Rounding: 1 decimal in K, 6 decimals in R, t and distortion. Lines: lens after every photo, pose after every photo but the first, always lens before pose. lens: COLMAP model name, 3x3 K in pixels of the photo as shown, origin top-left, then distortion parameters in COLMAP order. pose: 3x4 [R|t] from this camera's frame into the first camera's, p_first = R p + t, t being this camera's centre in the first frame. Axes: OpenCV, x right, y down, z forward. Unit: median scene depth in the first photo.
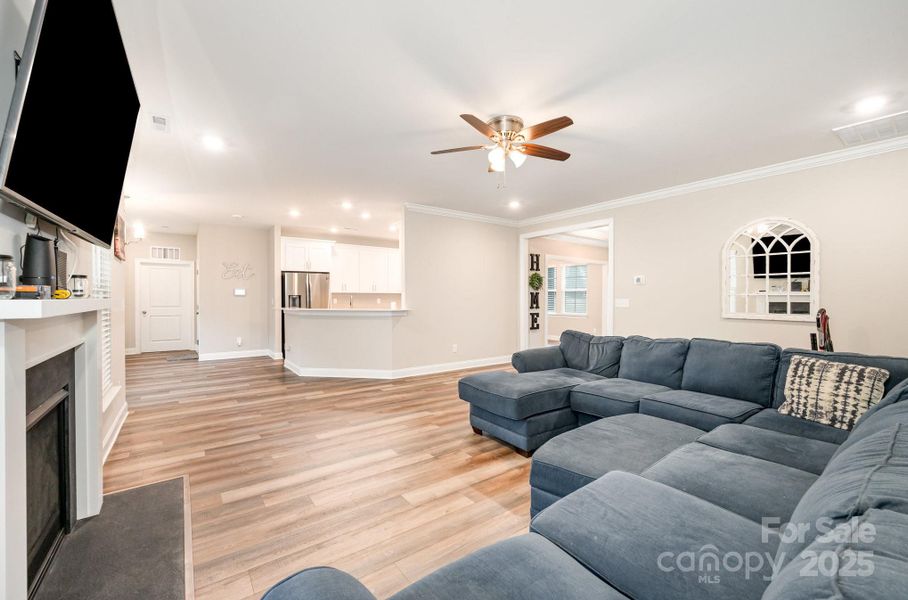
lens RADIAL K [[377.2, 0, 462.8], [0, 377.2, 300.9], [0, 0, 1]] dist [-0.000548, -0.000017]
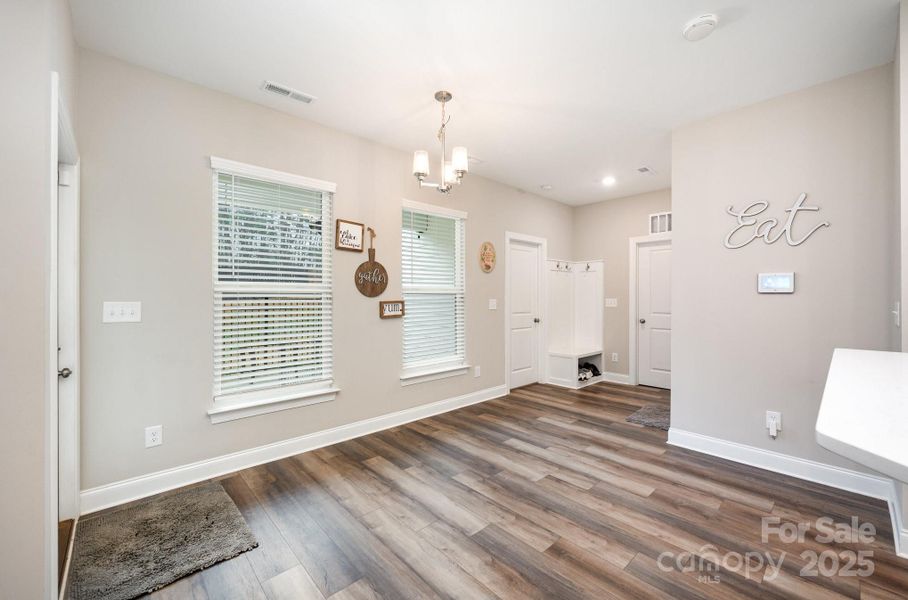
lens RADIAL K [[365.2, 0, 457.2], [0, 365.2, 300.2], [0, 0, 1]] dist [-0.001284, 0.000328]
pose [[0.106148, 0.005992, -0.994332, -0.547580], [-0.006887, 0.999962, 0.005291, -0.012315], [0.994326, 0.006287, 0.106185, 1.280336]]
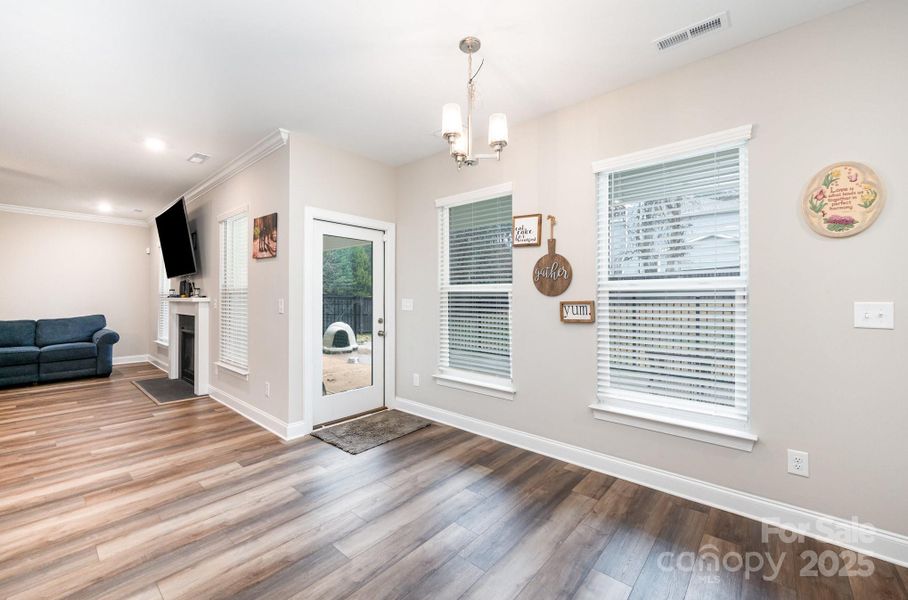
lens RADIAL K [[366.6, 0, 458.5], [0, 366.6, 297.7], [0, 0, 1]] dist [0.001026, -0.000143]
pose [[-0.975884, -0.001820, -0.218281, -1.058792], [-0.003973, 0.999948, 0.009423, -0.016808], [0.218252, 0.010063, -0.975840, 1.818807]]
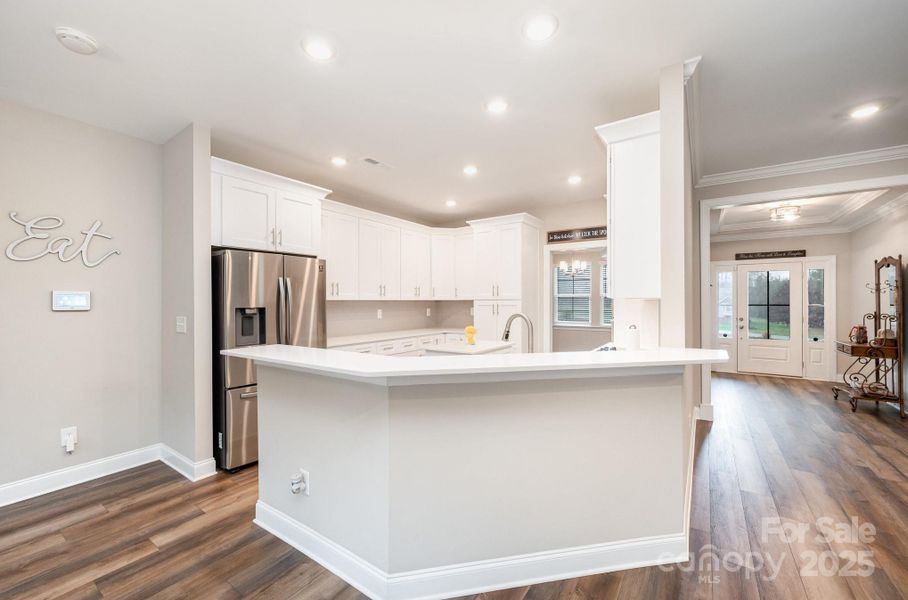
lens RADIAL K [[365.2, 0, 457.2], [0, 365.2, 300.2], [0, 0, 1]] dist [-0.001284, 0.000328]
pose [[0.944698, -0.002587, 0.327930, -0.684688], [0.005921, 0.999940, -0.009170, -0.033739], [-0.327887, 0.010605, 0.944658, 1.056778]]
